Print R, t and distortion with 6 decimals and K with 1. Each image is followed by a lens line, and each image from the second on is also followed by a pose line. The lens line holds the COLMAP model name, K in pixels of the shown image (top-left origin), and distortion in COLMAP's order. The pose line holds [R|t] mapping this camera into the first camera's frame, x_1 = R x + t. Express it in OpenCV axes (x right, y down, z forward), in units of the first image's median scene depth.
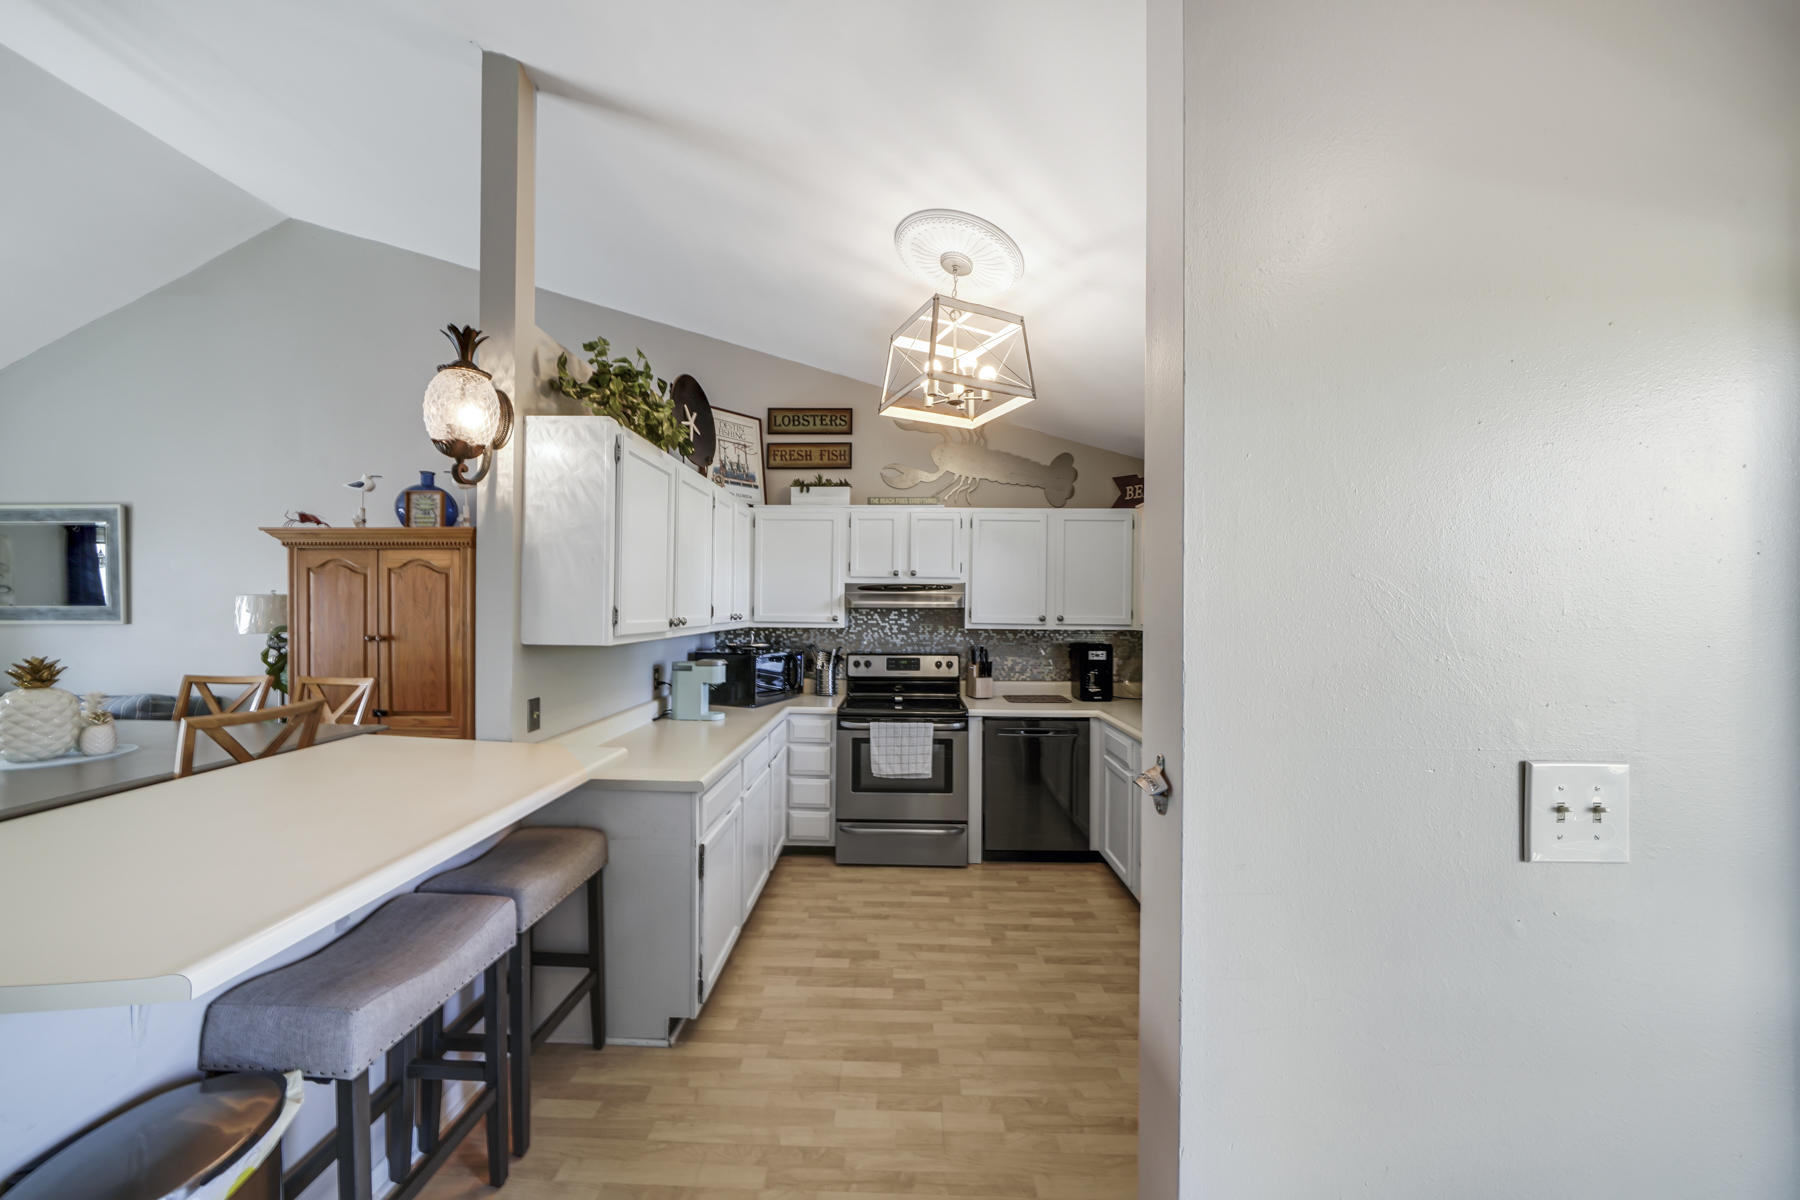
lens RADIAL K [[654.7, 0, 892.7], [0, 654.7, 601.8], [0, 0, 1]] dist [-0.000555, -0.000085]
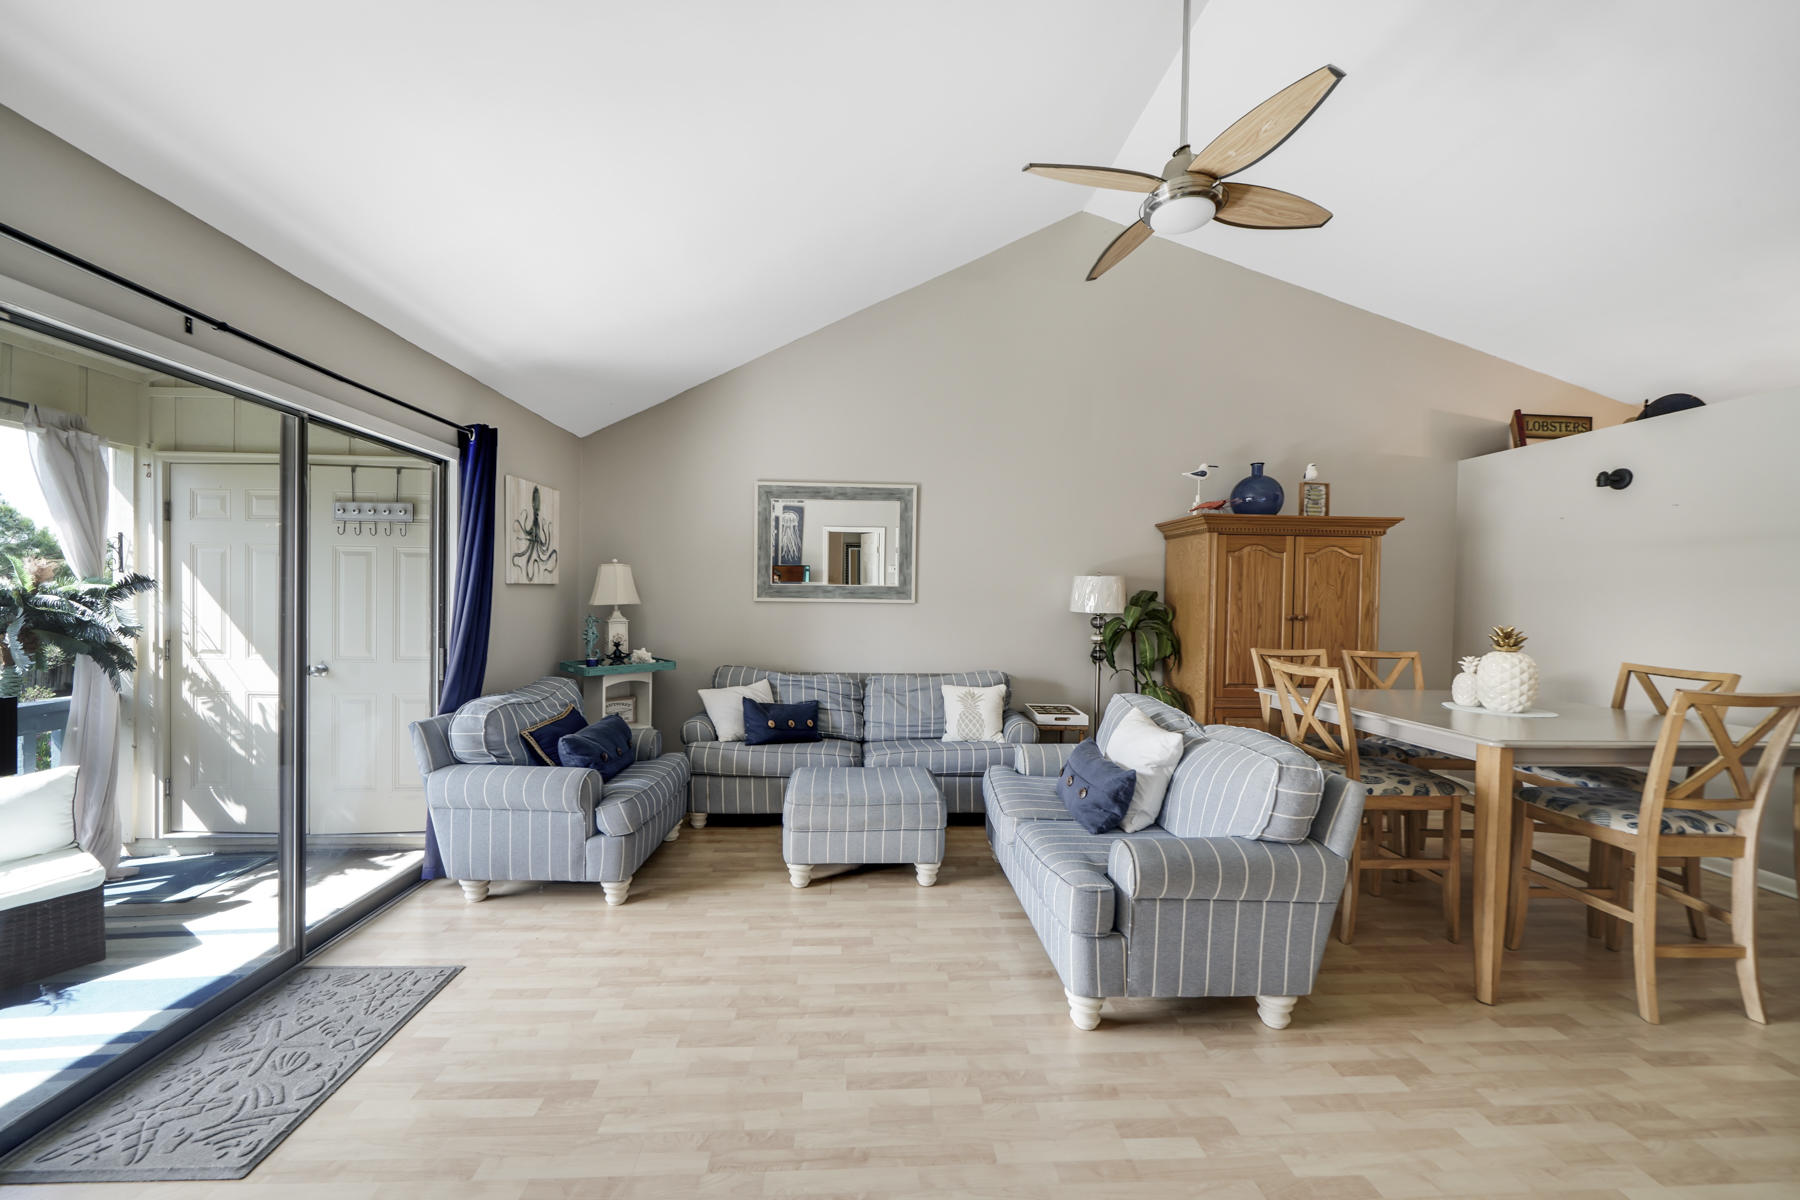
lens RADIAL K [[668.6, 0, 895.9], [0, 668.6, 626.4], [0, 0, 1]] dist [-0.002305, -0.000239]
pose [[0.996416, 0.008928, 0.084118, -1.544667], [-0.013333, 0.998560, 0.051954, 0.020939], [-0.083533, -0.052890, 0.995100, -0.055063]]
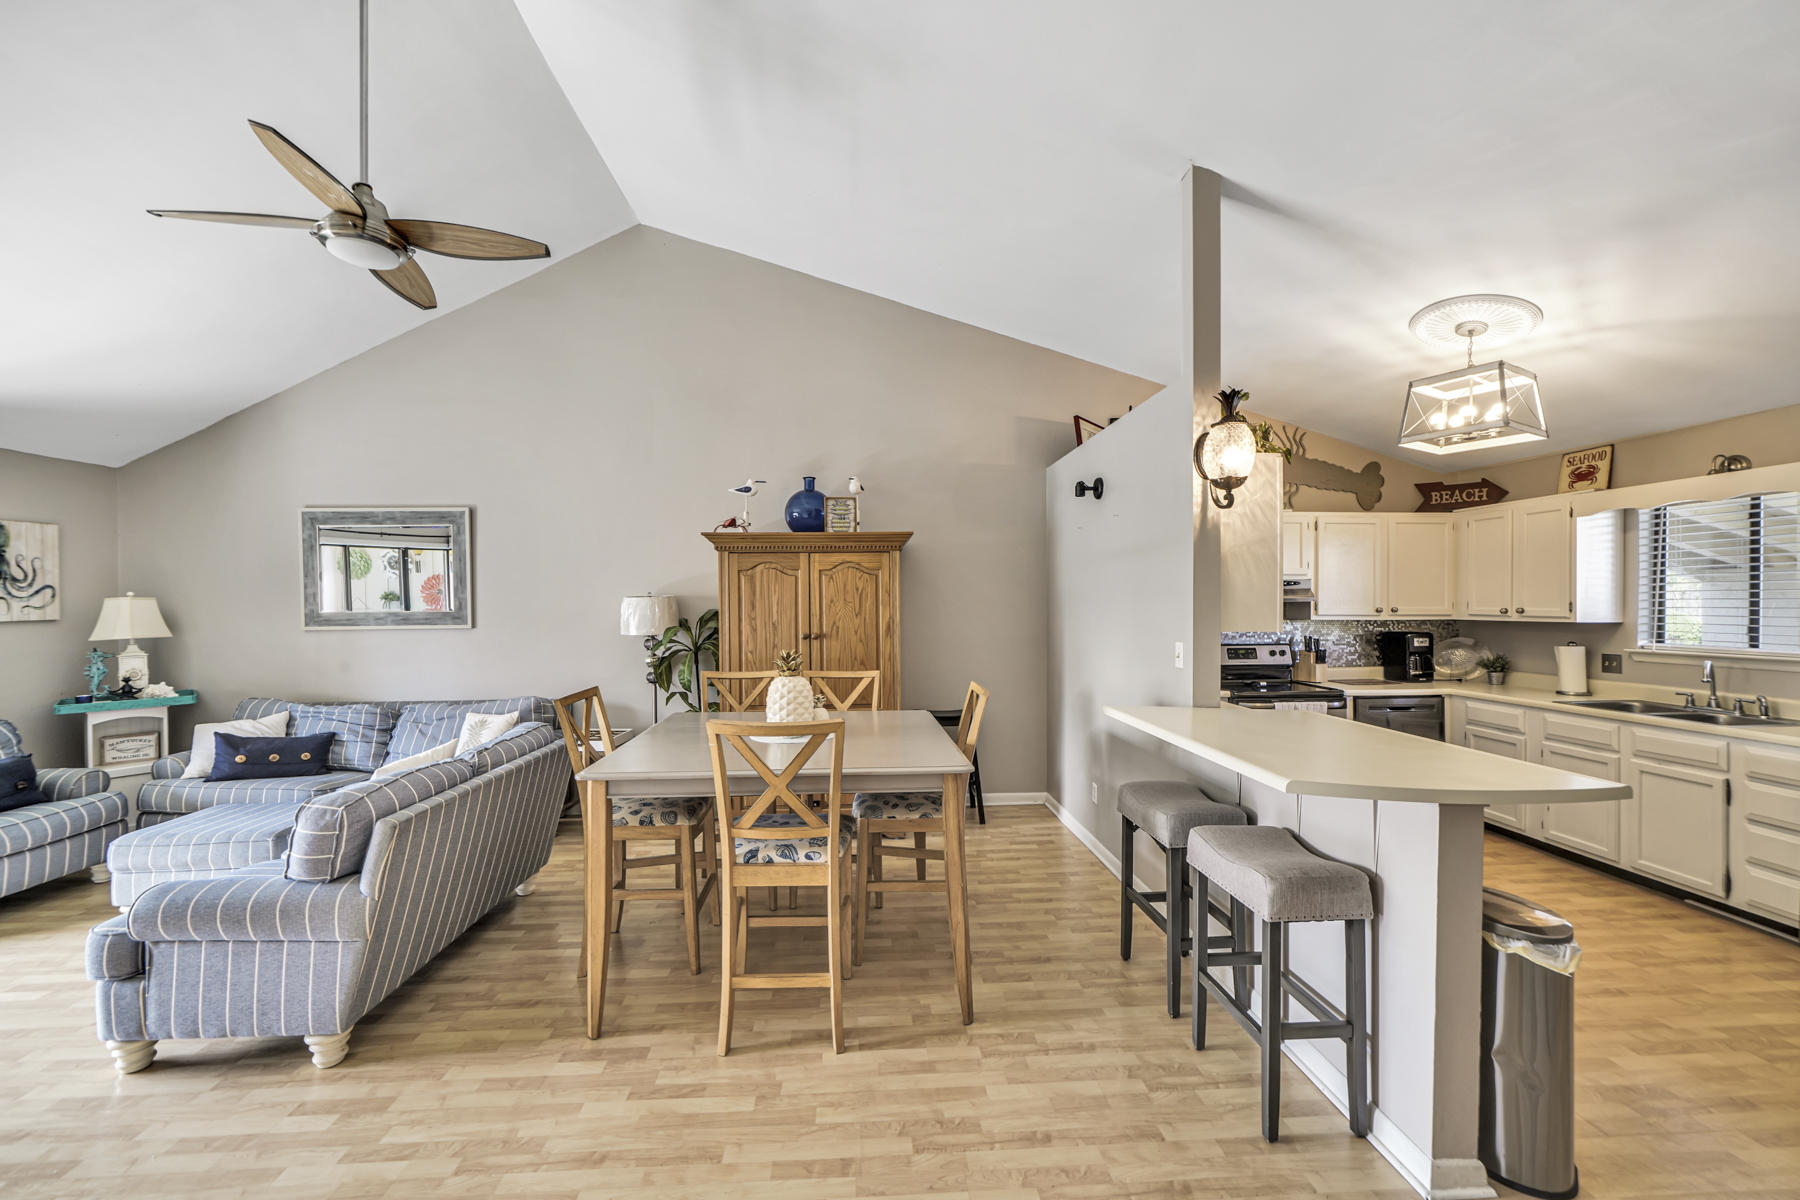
lens RADIAL K [[714.7, 0, 900.3], [0, 714.7, 612.1], [0, 0, 1]] dist [-0.001568, -0.000143]
pose [[0.996411, -0.012158, 0.083765, -0.738557], [0.010131, 0.999646, 0.024583, -0.010956], [-0.084035, -0.023646, 0.996182, -0.171454]]
